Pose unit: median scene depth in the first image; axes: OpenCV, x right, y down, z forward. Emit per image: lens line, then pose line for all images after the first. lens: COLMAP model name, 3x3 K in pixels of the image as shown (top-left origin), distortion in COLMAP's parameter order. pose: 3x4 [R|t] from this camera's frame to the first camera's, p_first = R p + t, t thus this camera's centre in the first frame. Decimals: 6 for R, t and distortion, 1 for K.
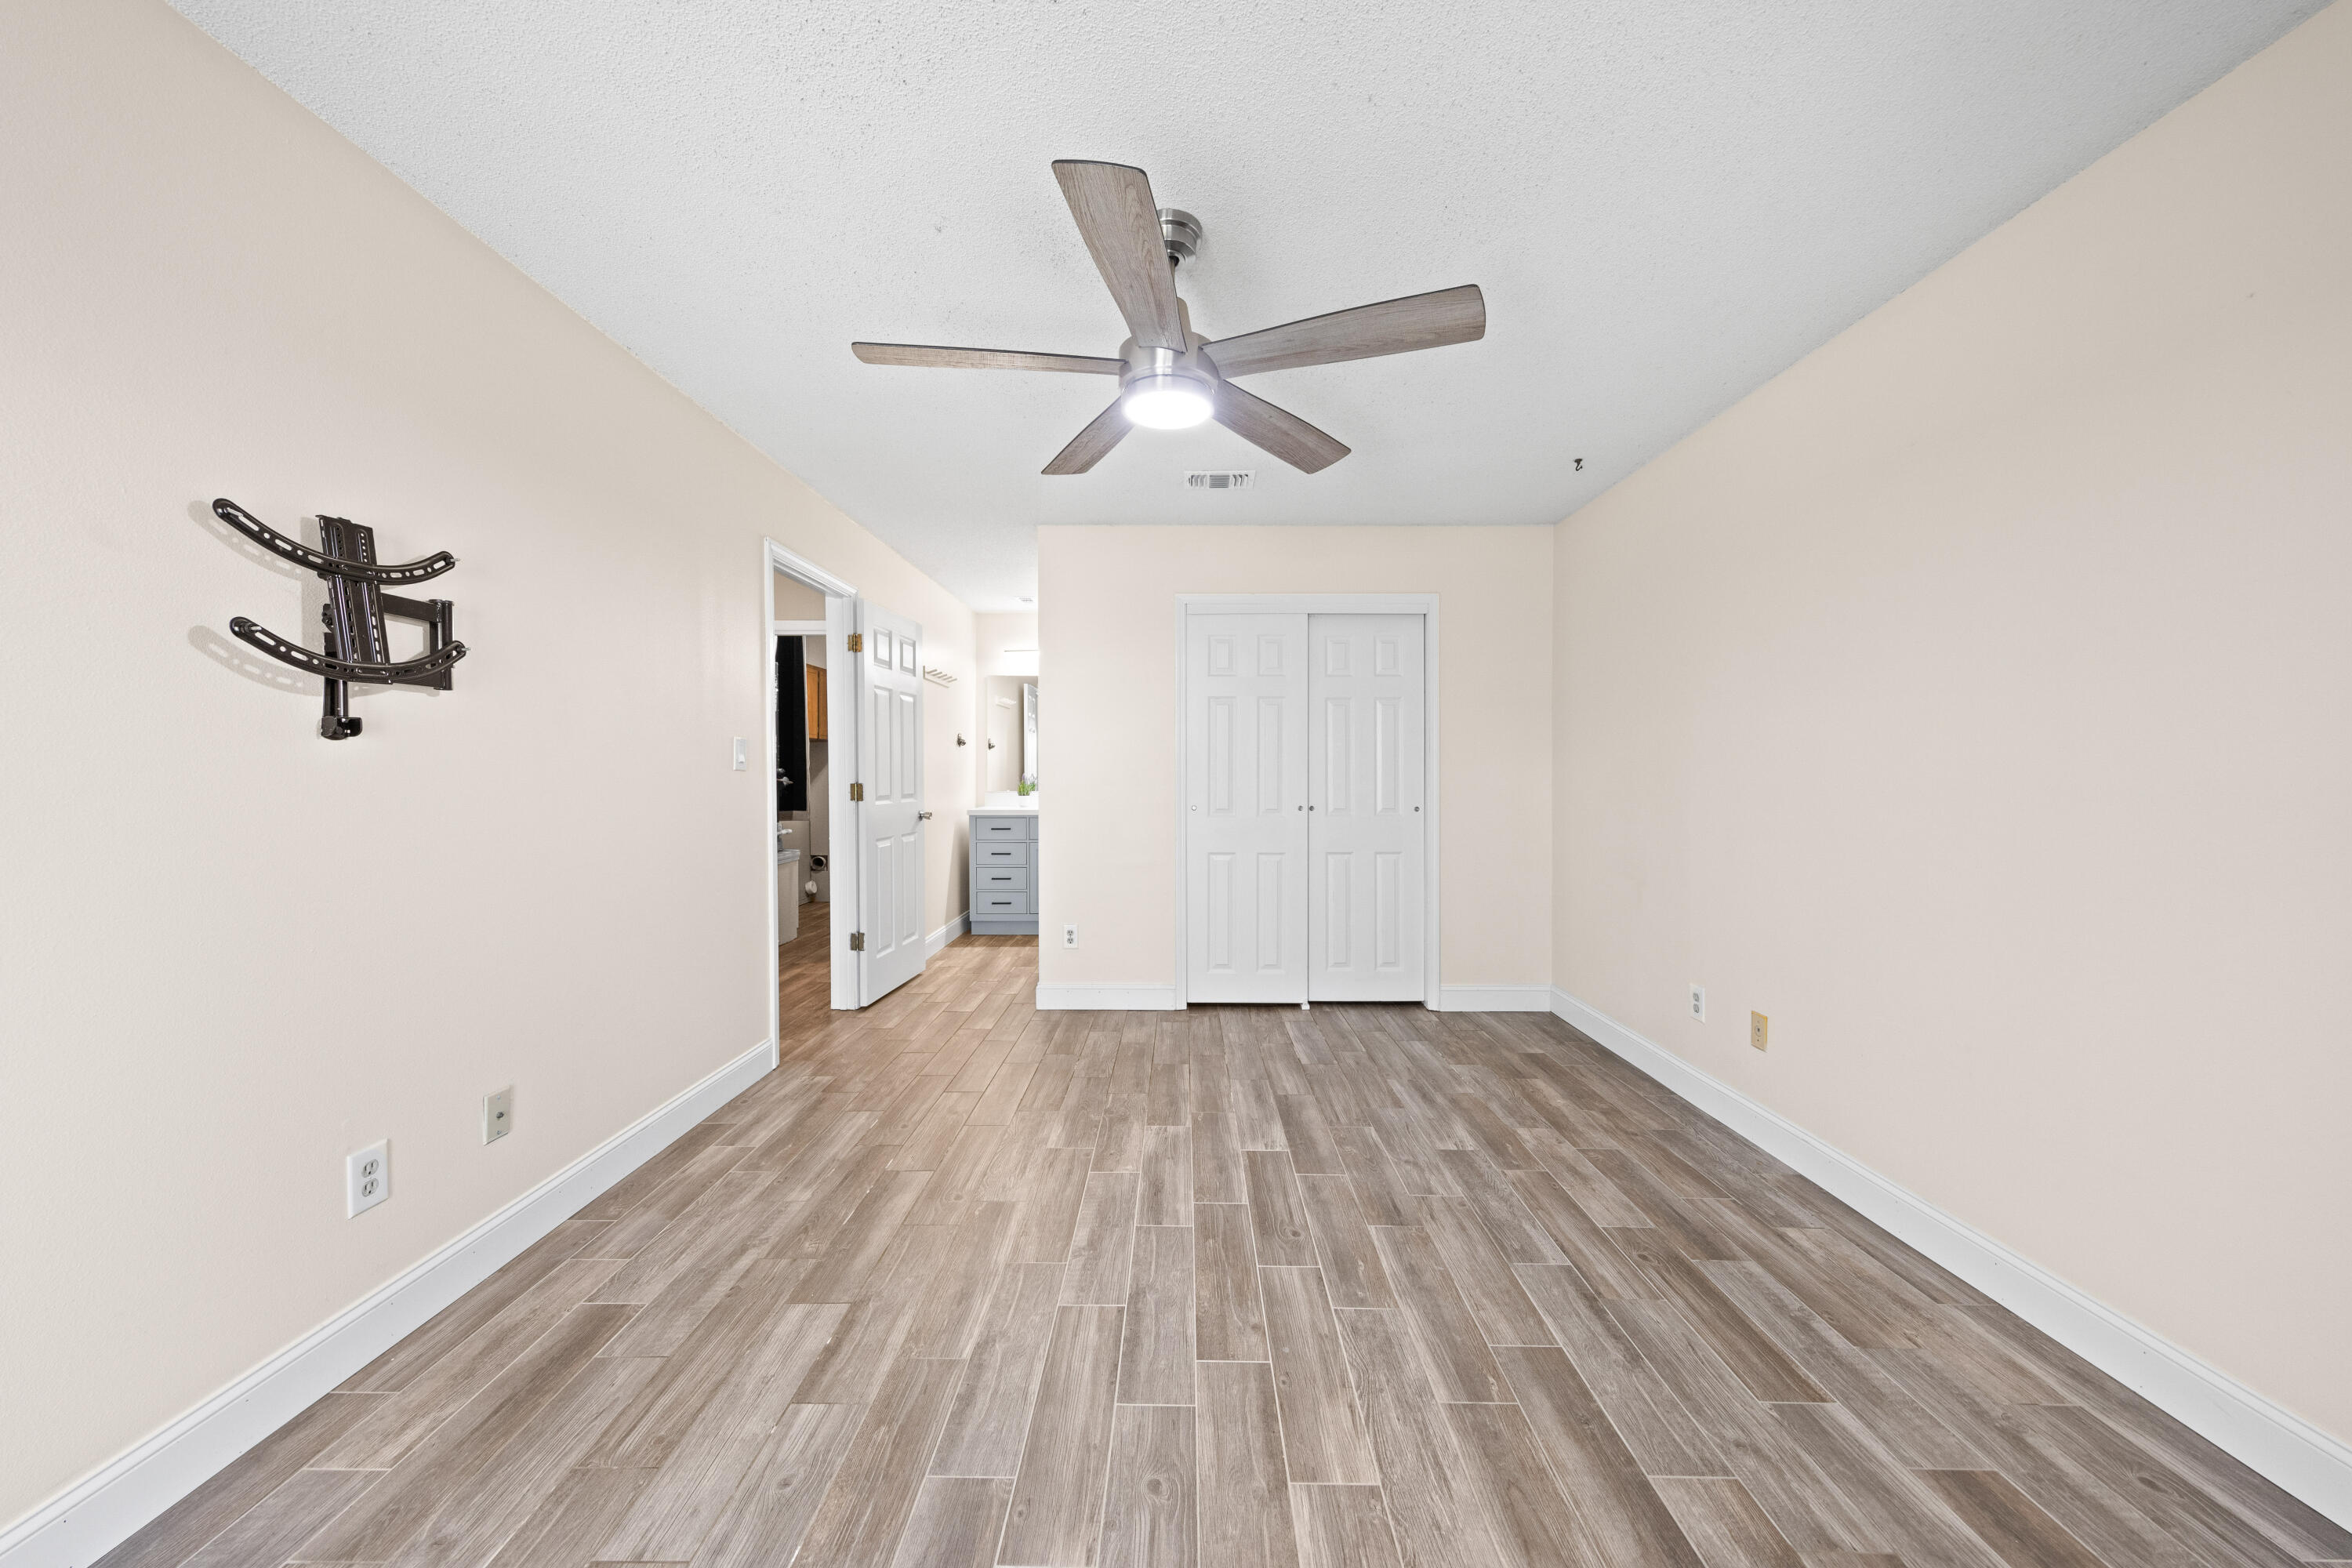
lens RADIAL K [[859.4, 0, 1178.8], [0, 859.4, 779.9], [0, 0, 1]] dist [-0.001908, -0.000229]
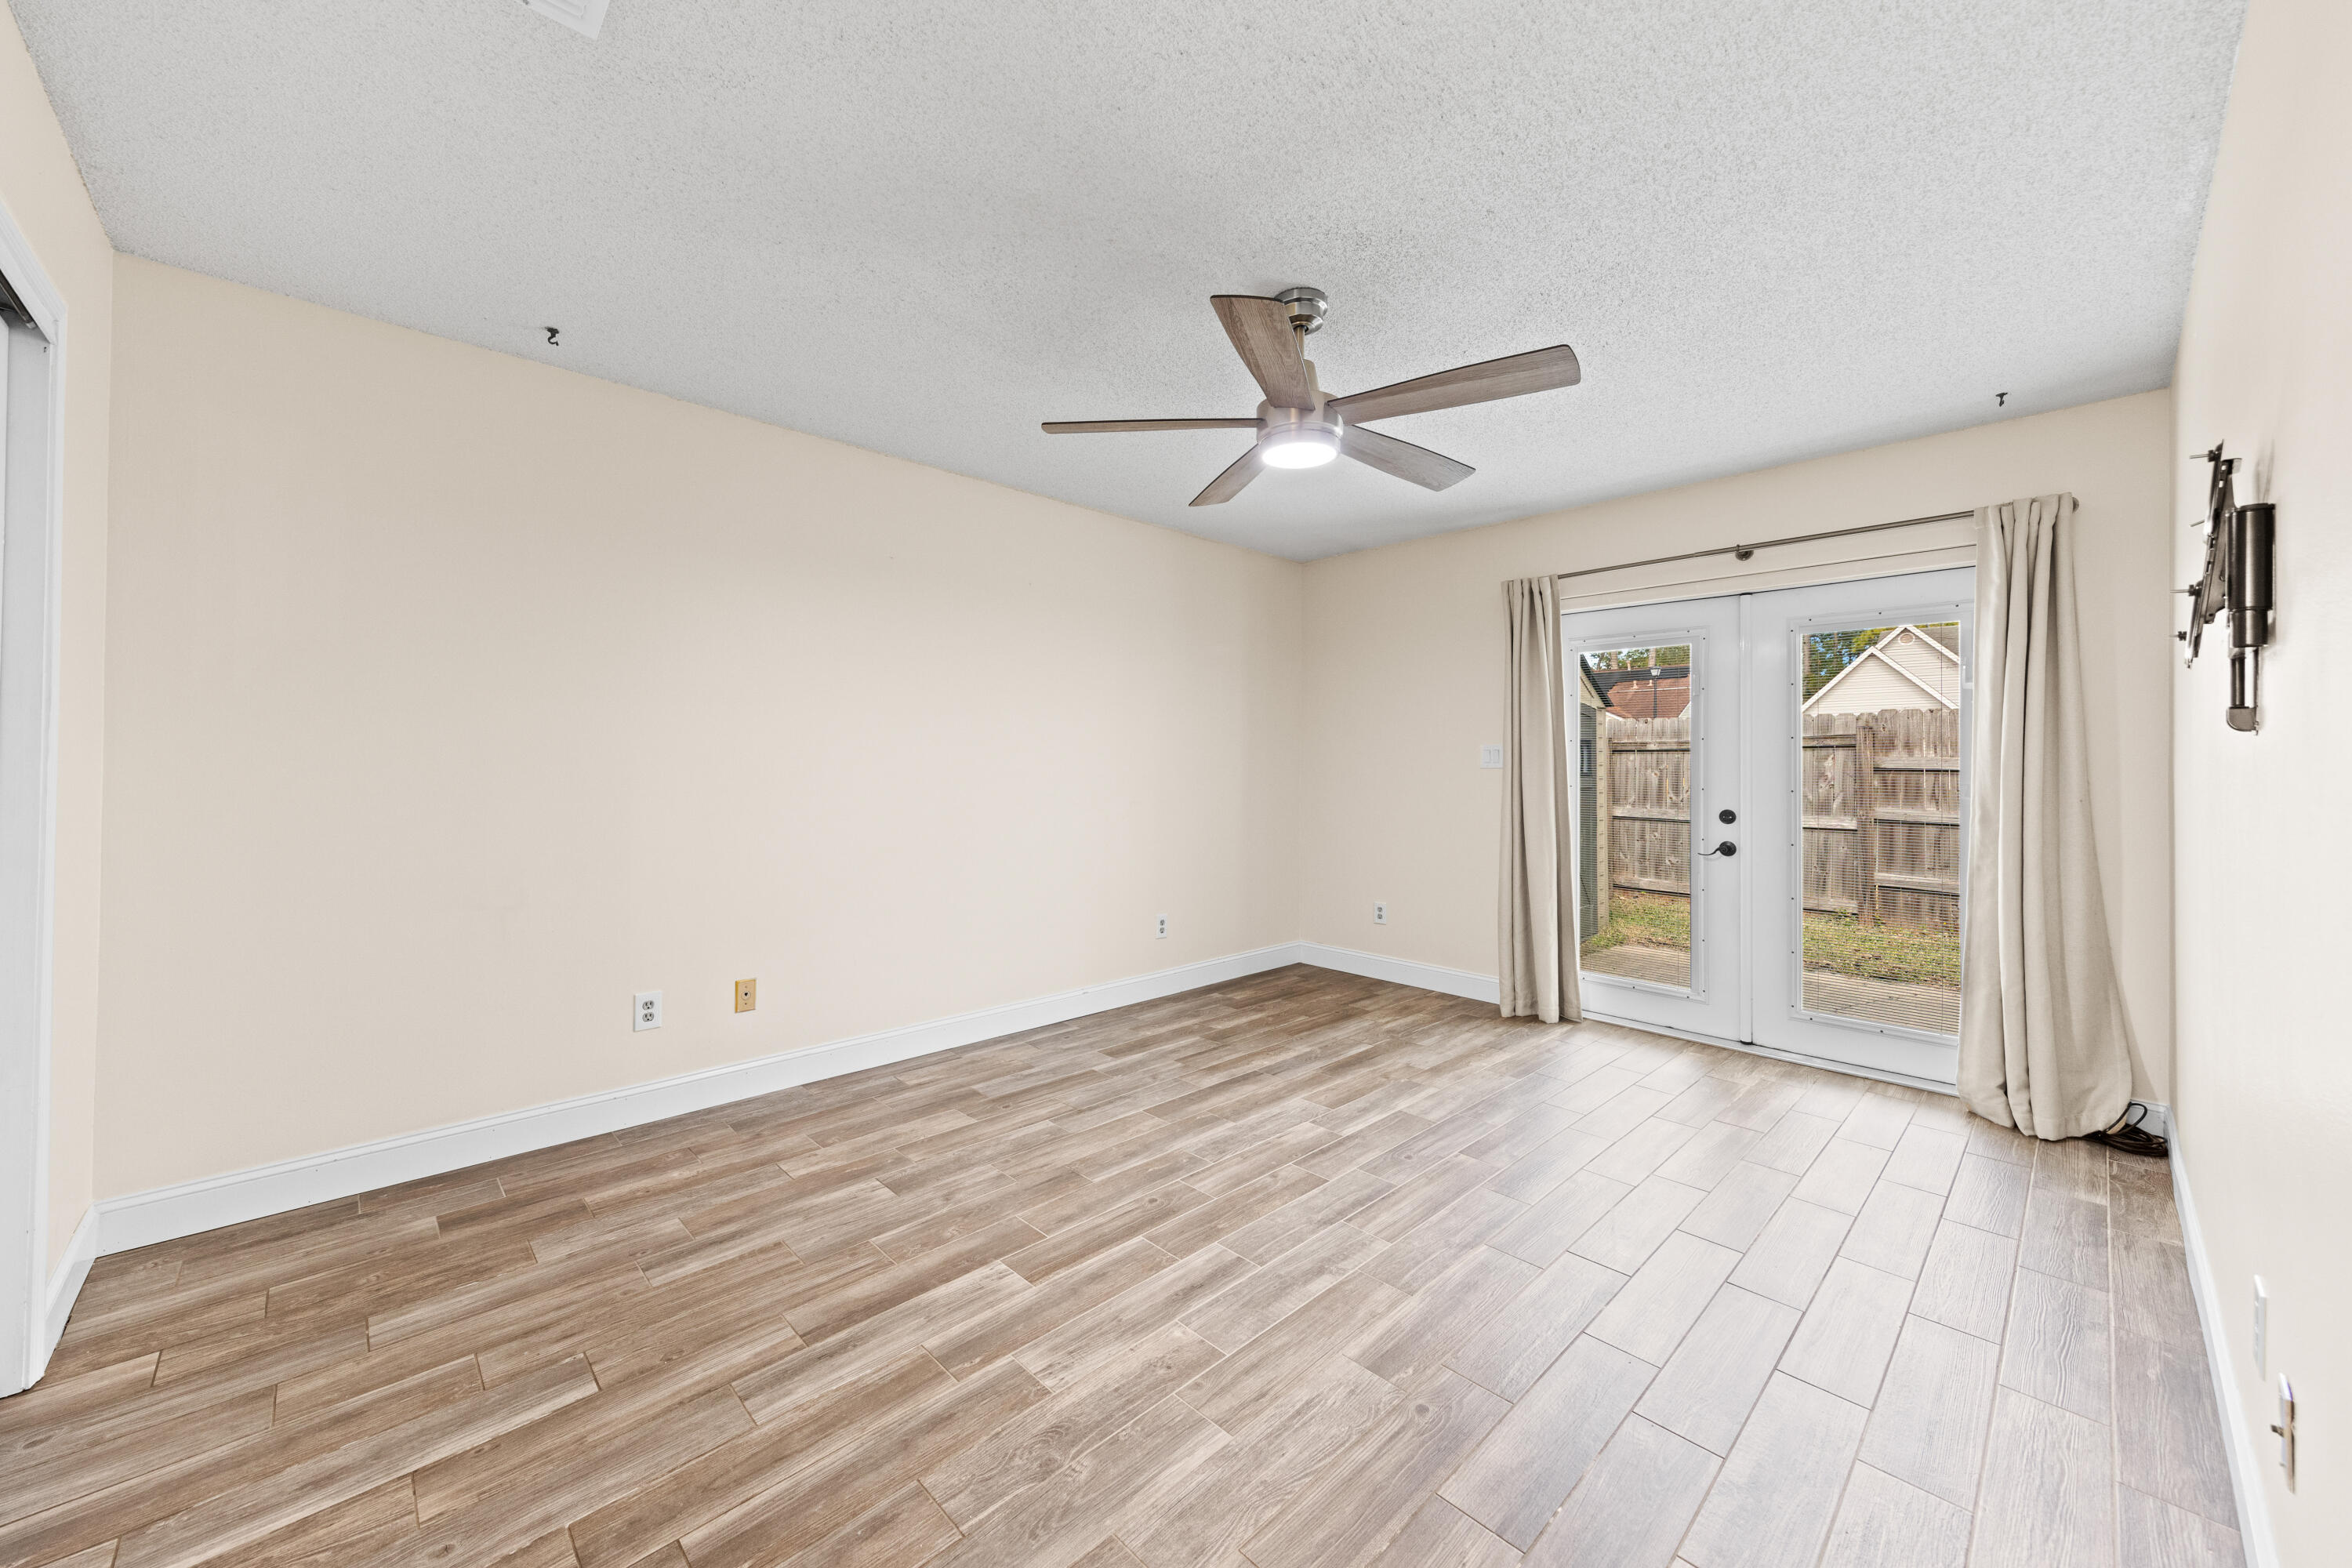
lens RADIAL K [[859.4, 0, 1175.3], [0, 859.4, 767.1], [0, 0, 1]] dist [-0.001908, -0.000229]
pose [[-0.704739, -0.007294, 0.709429, -0.594440], [-0.000191, 0.999949, 0.010091, -0.020437], [-0.709466, 0.006977, -0.704705, 1.610611]]
